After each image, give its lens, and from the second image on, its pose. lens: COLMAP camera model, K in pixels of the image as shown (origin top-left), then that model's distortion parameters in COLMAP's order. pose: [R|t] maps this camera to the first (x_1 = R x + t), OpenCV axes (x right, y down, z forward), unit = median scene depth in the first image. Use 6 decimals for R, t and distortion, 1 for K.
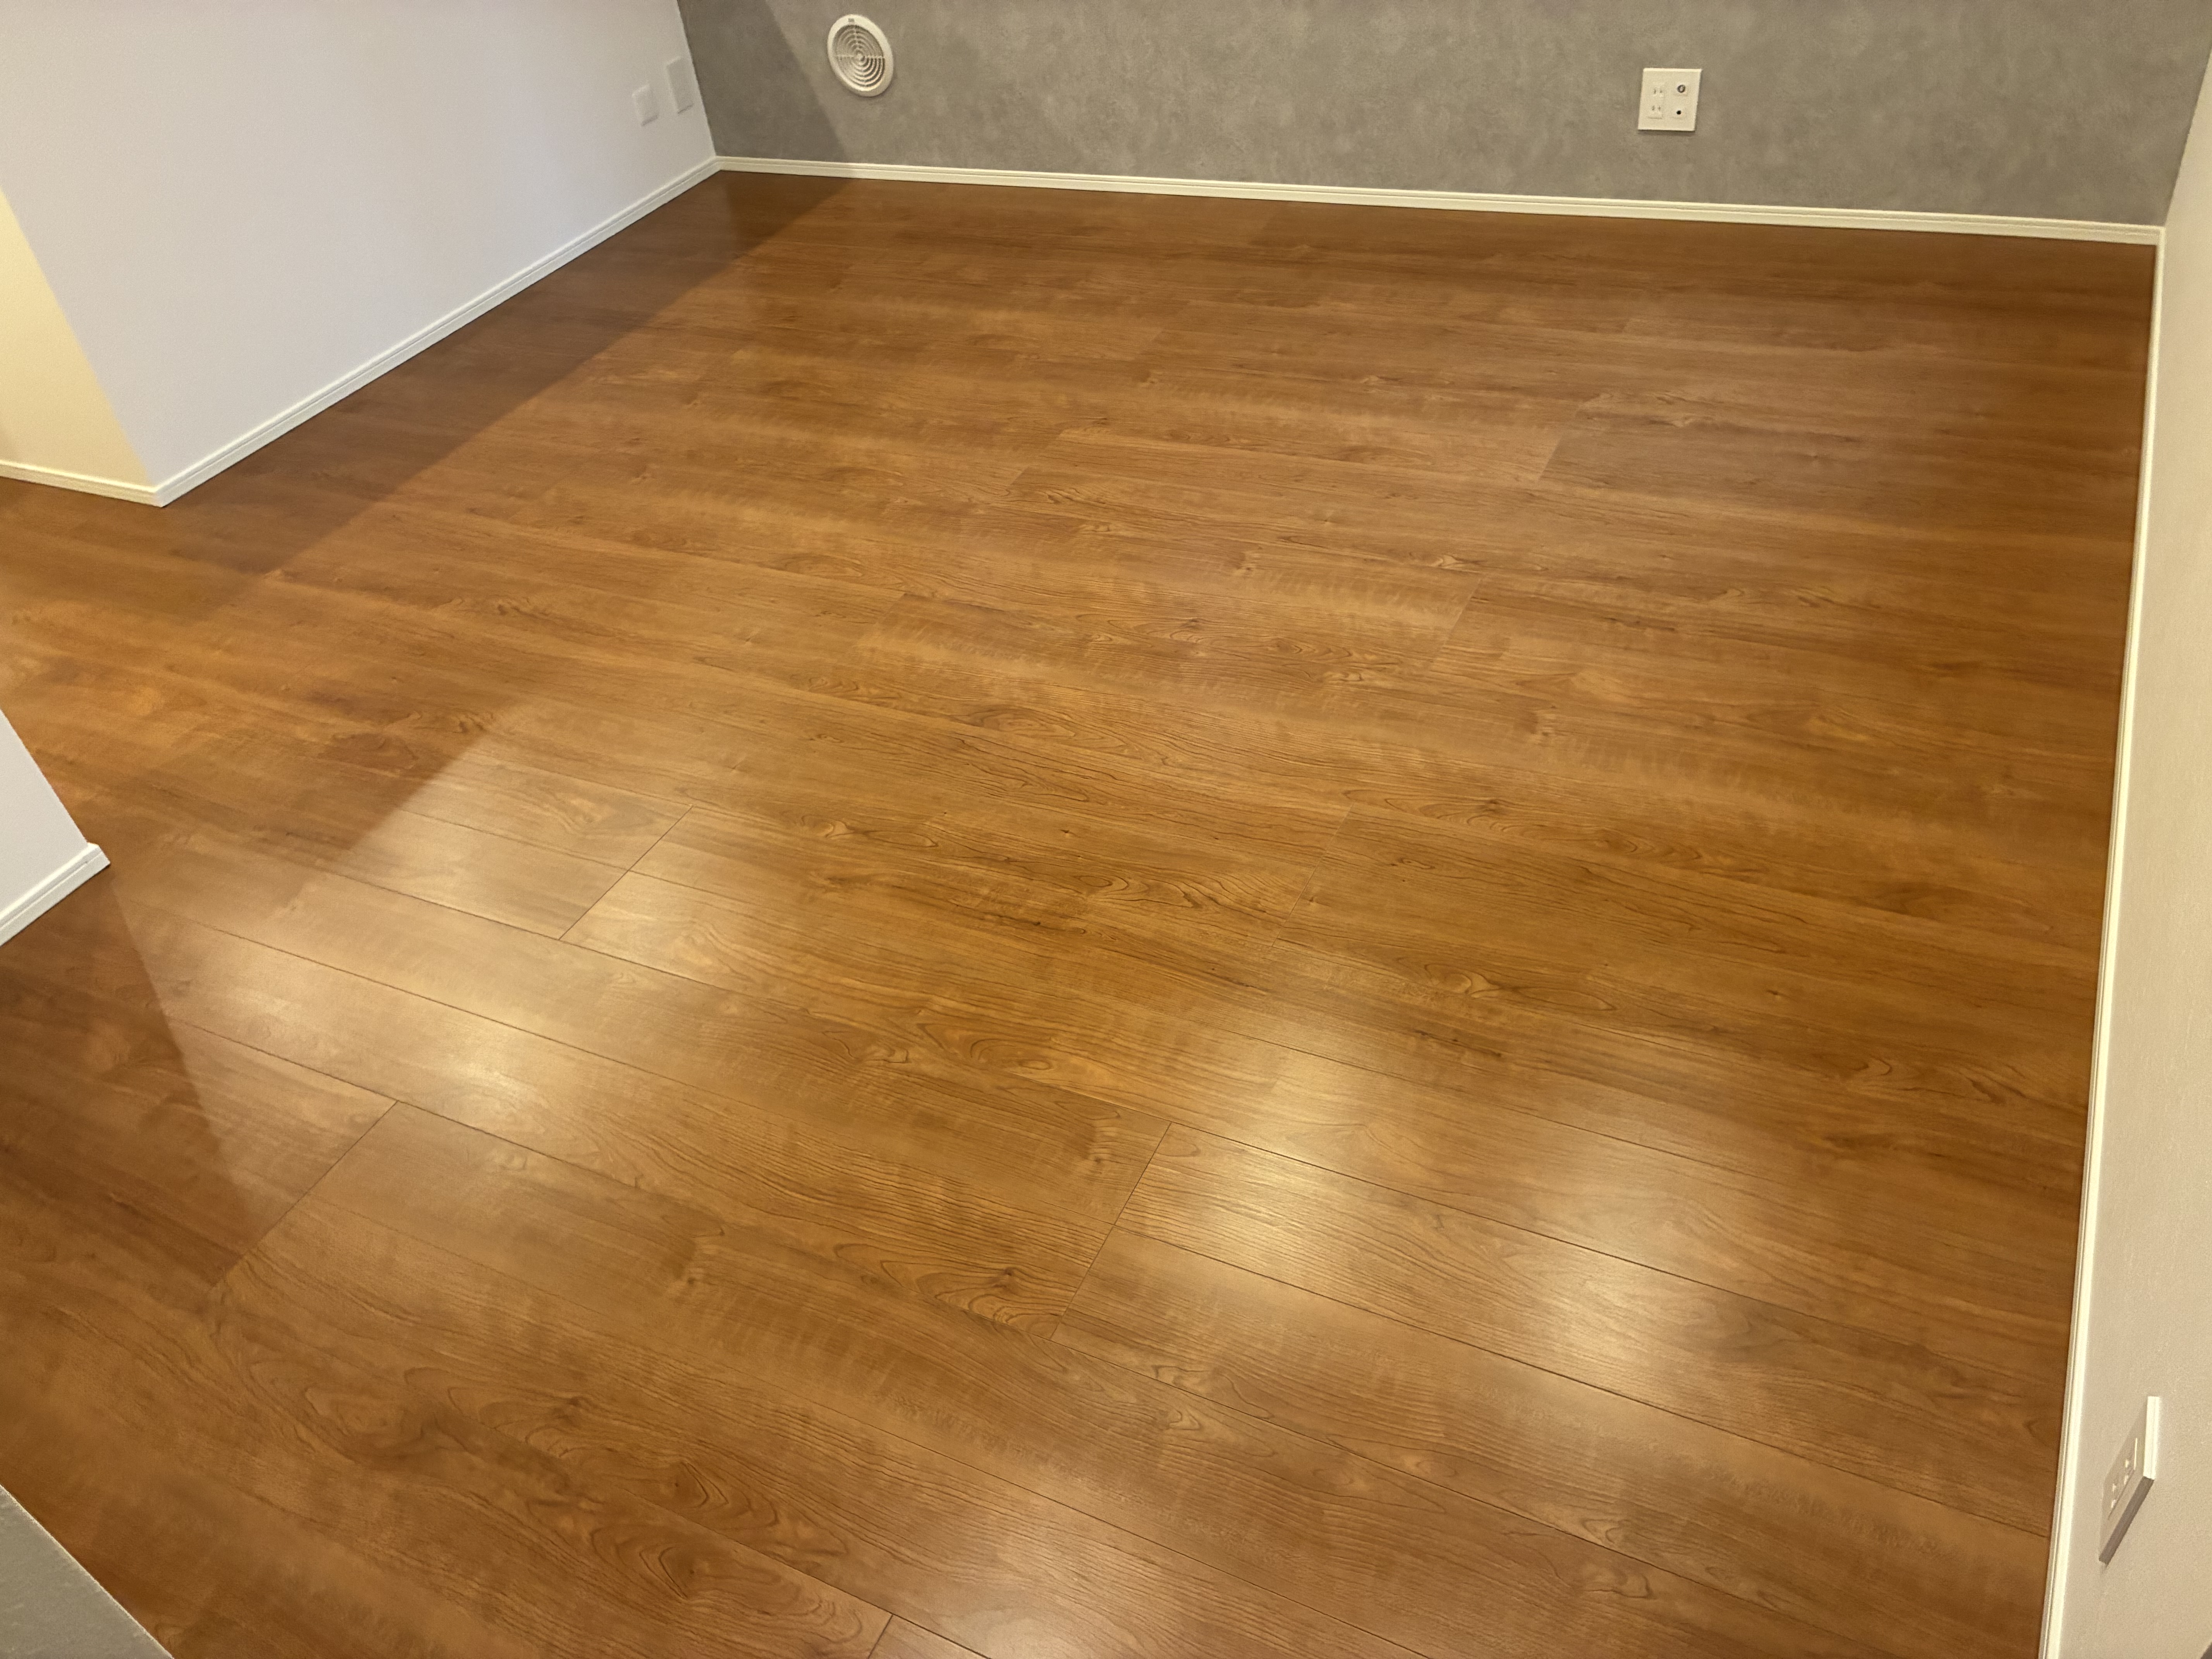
lens RADIAL K [[1683.7, 0, 1115.8], [0, 1683.7, 827.3], [0, 0, 1]] dist [0.053593, -0.047920]
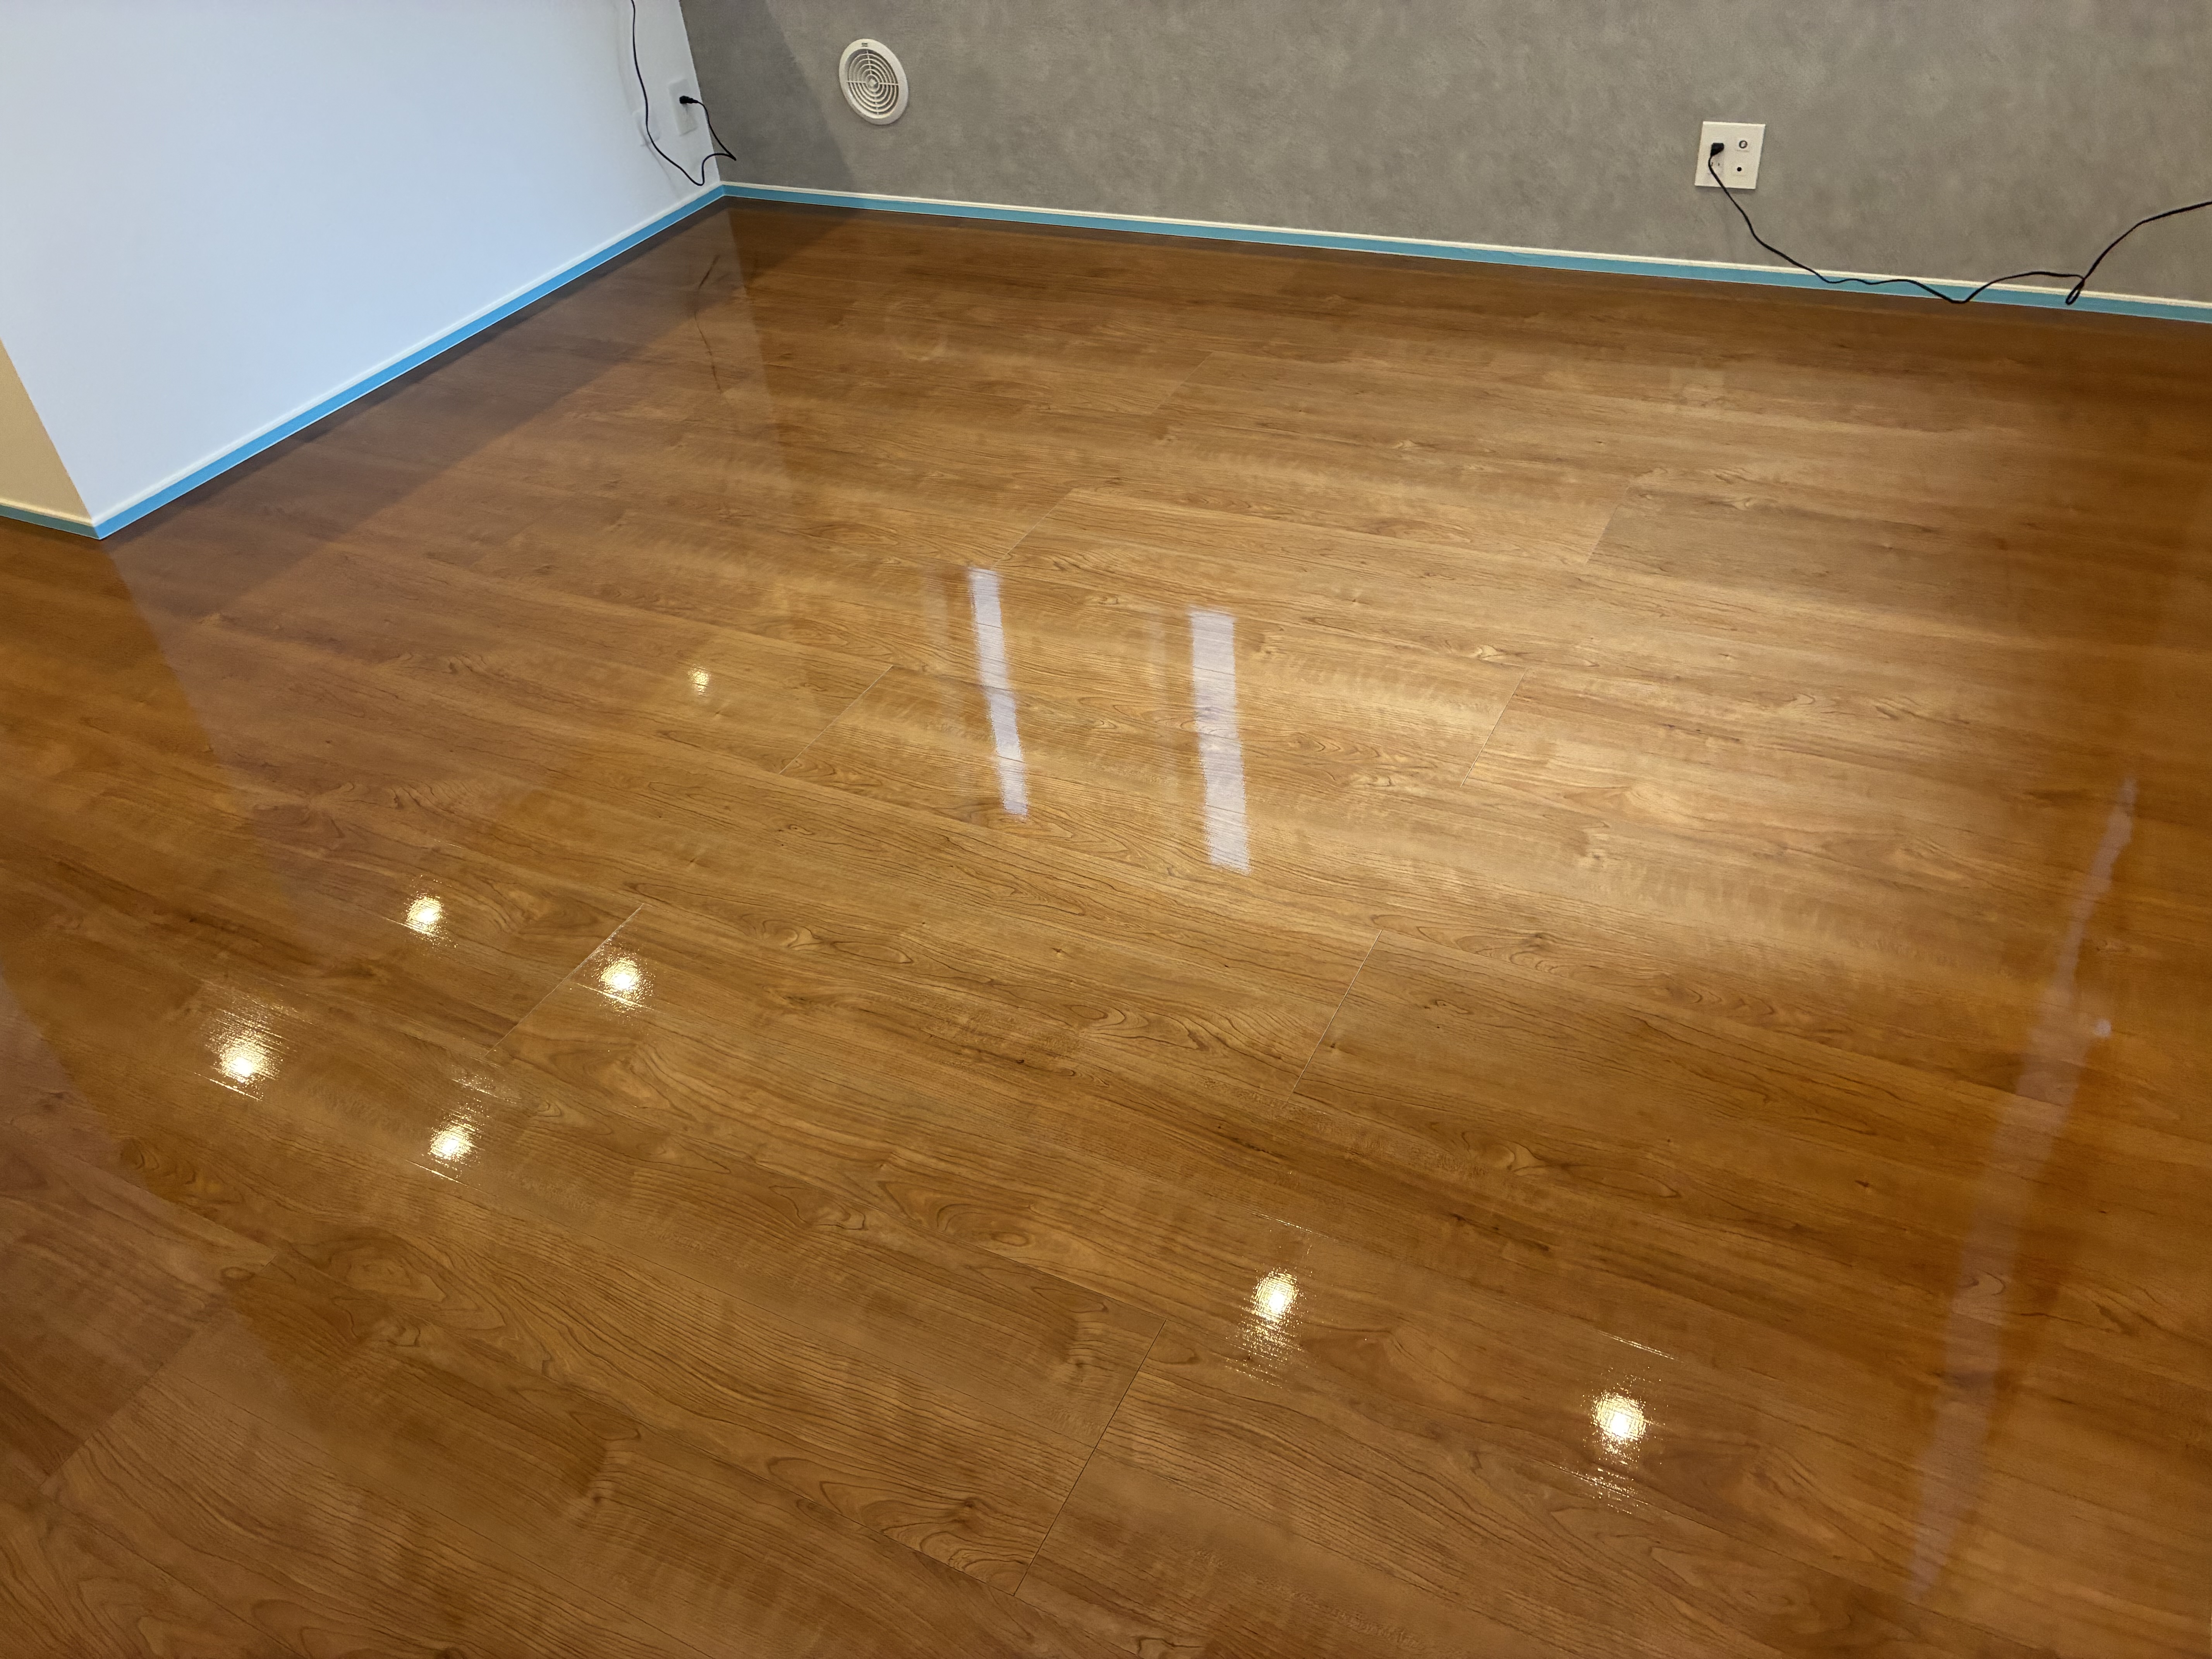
lens RADIAL K [[1683.7, 0, 1115.8], [0, 1683.7, 827.3], [0, 0, 1]] dist [0.053593, -0.047920]
pose [[0.999482, 0.032131, -0.001666, 0.000585], [-0.032154, 0.999354, -0.016069, -0.045167], [0.001148, 0.016114, 0.999870, 0.097385]]
